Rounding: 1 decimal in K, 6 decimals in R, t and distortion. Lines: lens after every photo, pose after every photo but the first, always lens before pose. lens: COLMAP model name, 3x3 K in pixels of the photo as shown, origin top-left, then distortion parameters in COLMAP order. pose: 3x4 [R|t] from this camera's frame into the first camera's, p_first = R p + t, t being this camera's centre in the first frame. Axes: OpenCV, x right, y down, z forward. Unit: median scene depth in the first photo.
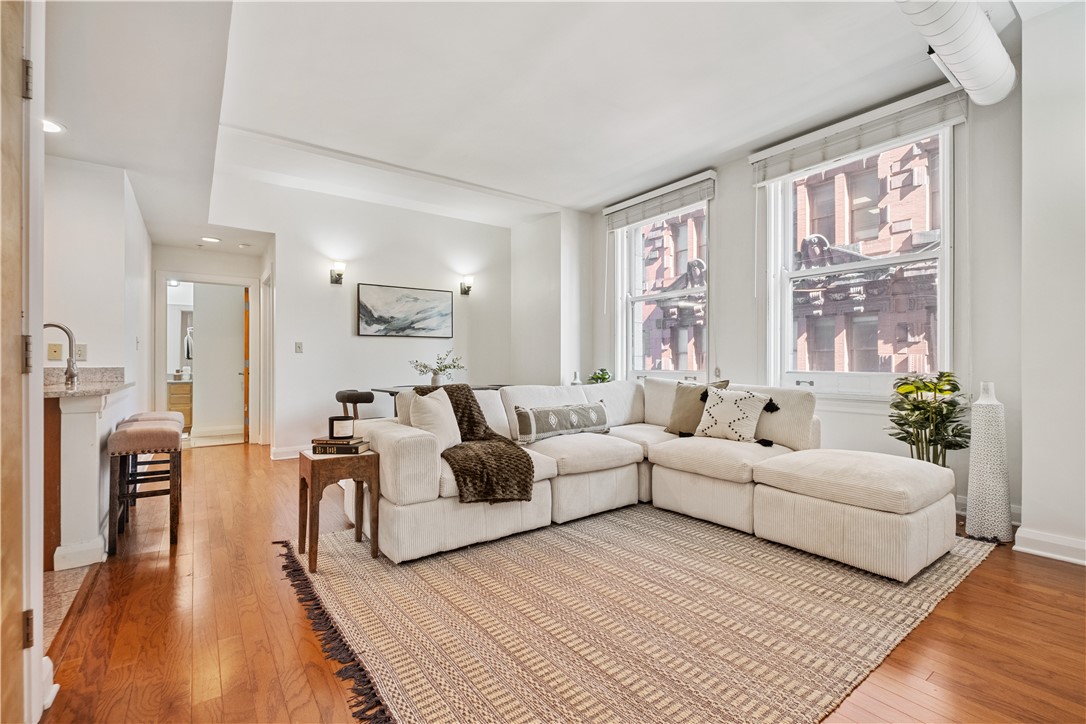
lens RADIAL K [[476.8, 0, 539.5], [0, 476.8, 363.5], [0, 0, 1]] dist [-0.005917, 0.000725]
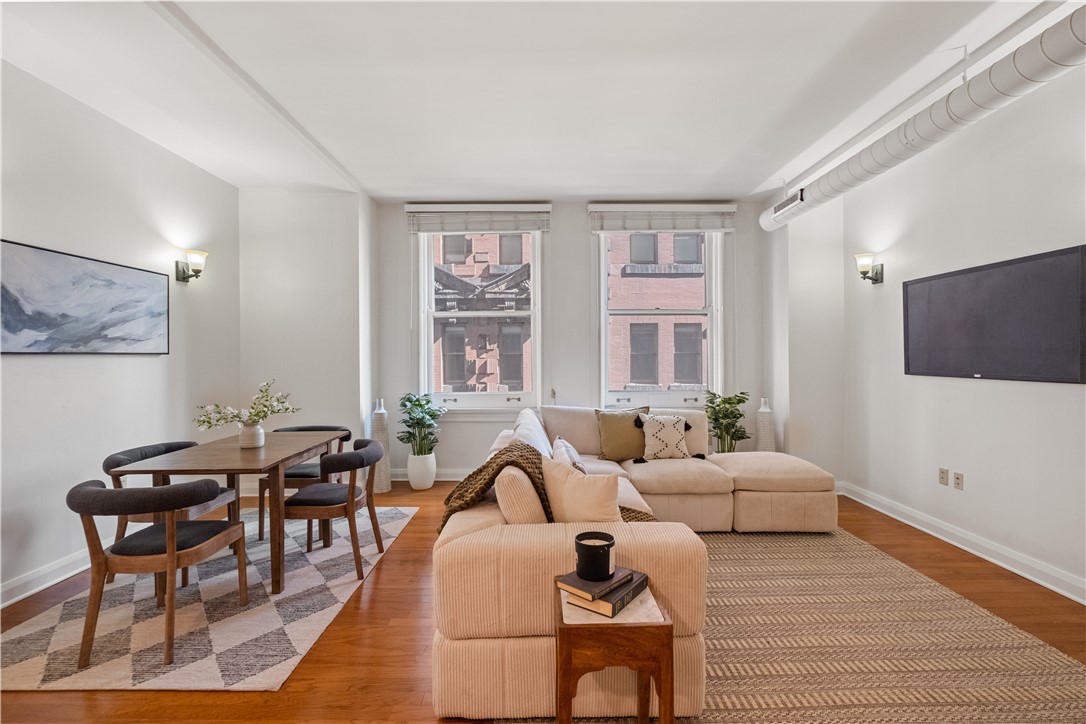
lens RADIAL K [[476.8, 0, 542.4], [0, 476.8, 361.4], [0, 0, 1]] dist [-0.005917, 0.000725]
pose [[0.588169, -0.008449, 0.808694, -0.403834], [0.004587, 0.999964, 0.007111, -0.049409], [-0.808725, -0.000473, 0.588187, 0.304501]]
